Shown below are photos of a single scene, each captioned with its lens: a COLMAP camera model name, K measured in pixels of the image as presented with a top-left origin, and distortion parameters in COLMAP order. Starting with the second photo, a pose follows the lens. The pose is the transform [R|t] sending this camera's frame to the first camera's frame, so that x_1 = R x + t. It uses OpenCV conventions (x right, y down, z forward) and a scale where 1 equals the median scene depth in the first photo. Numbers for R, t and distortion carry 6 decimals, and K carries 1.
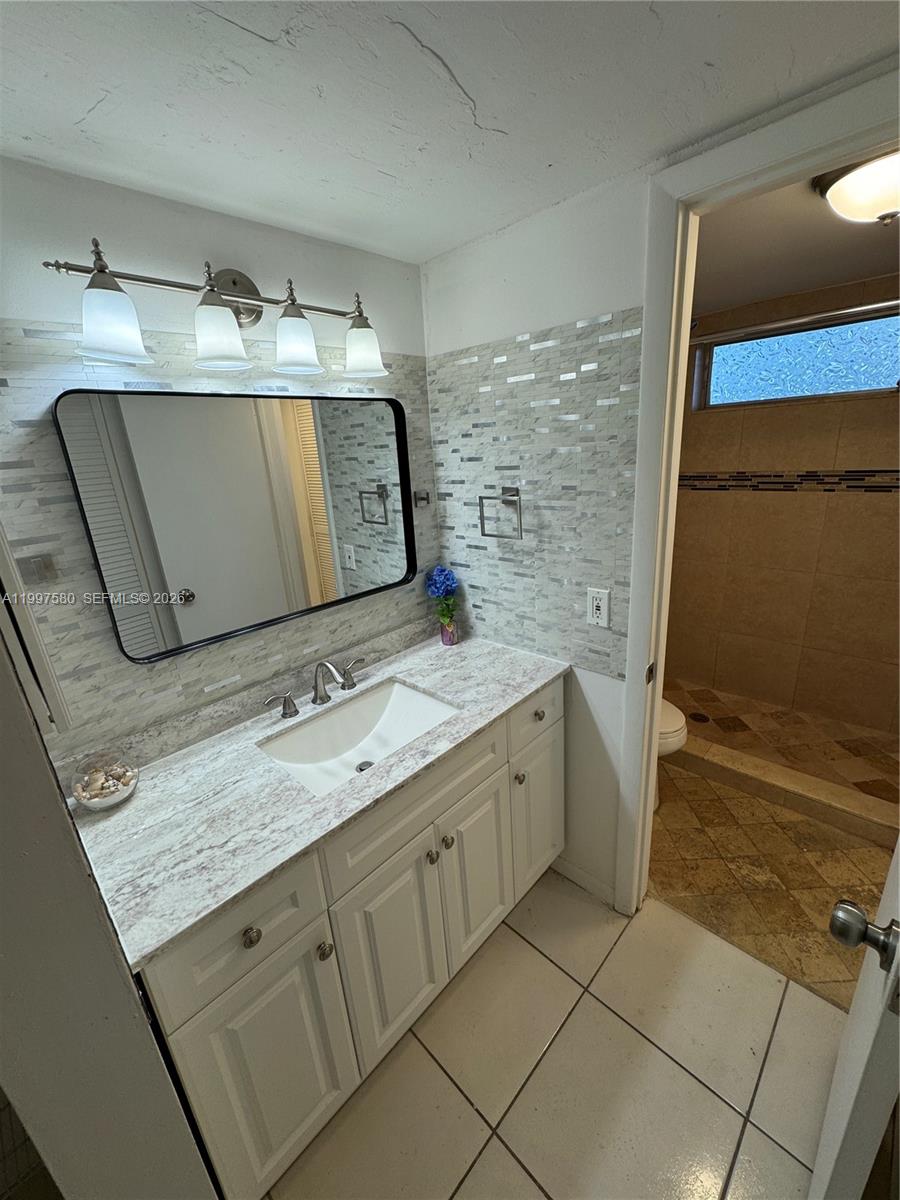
lens RADIAL K [[478.4, 0, 450.0], [0, 478.4, 600.0], [0, 0, 1]] dist [-0.004133, 0.000197]
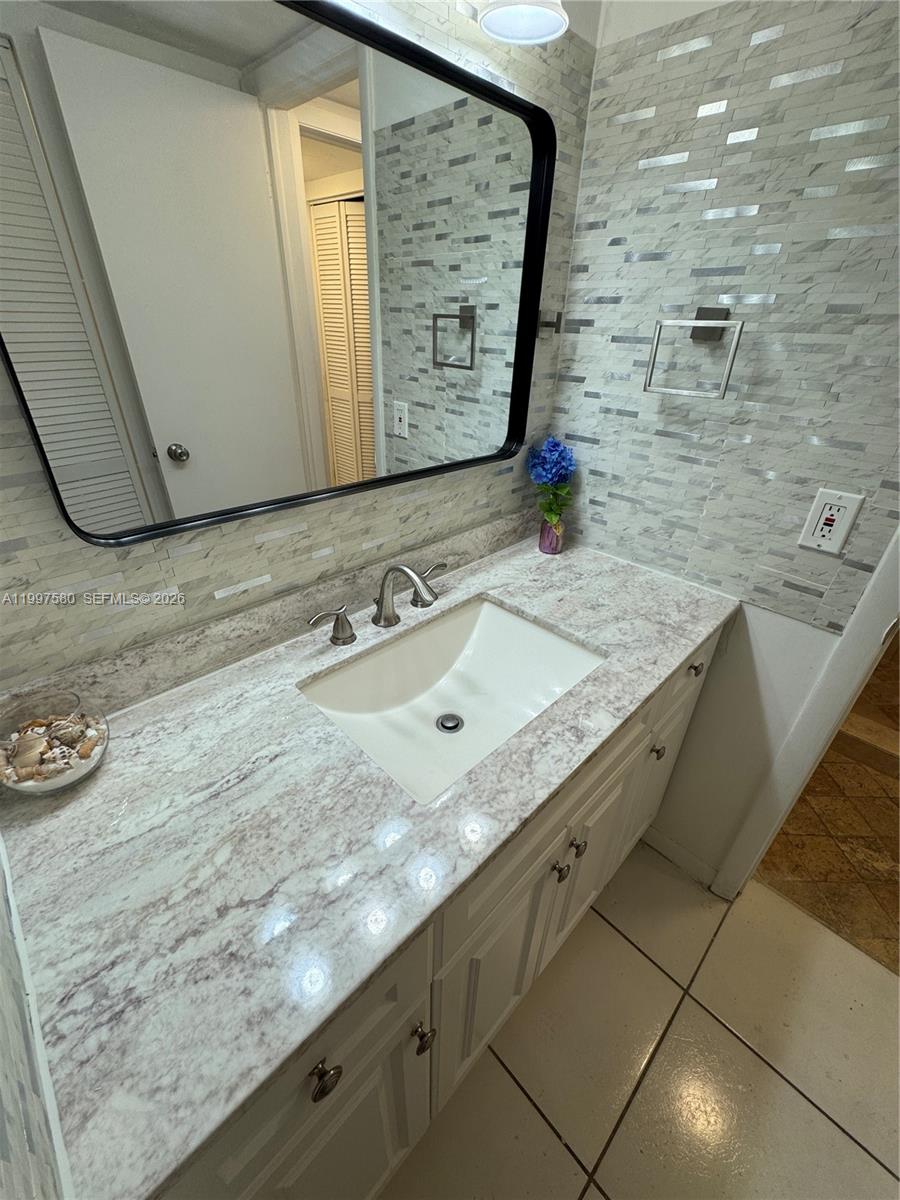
lens RADIAL K [[478.4, 0, 450.0], [0, 478.4, 600.0], [0, 0, 1]] dist [-0.004133, 0.000197]
pose [[0.995512, 0.091367, 0.024672, -0.185811], [-0.094507, 0.973554, 0.207993, 0.030479], [-0.005015, -0.209391, 0.977819, 0.323188]]
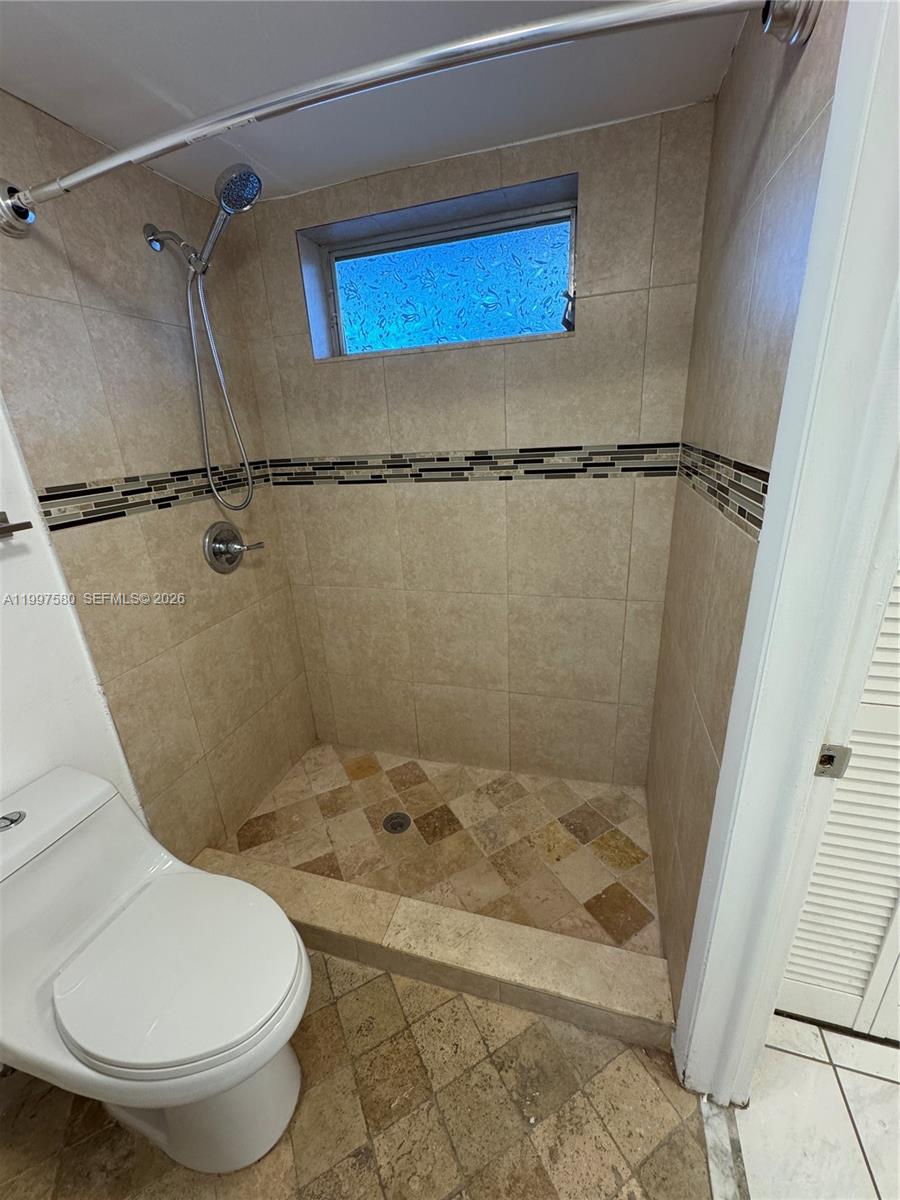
lens RADIAL K [[478.4, 0, 450.0], [0, 478.4, 600.0], [0, 0, 1]] dist [-0.004133, 0.000197]
pose [[0.889427, -0.137951, 0.435763, 0.595737], [0.135561, 0.990087, 0.036744, -0.137078], [-0.436513, 0.026391, 0.899311, 0.624451]]
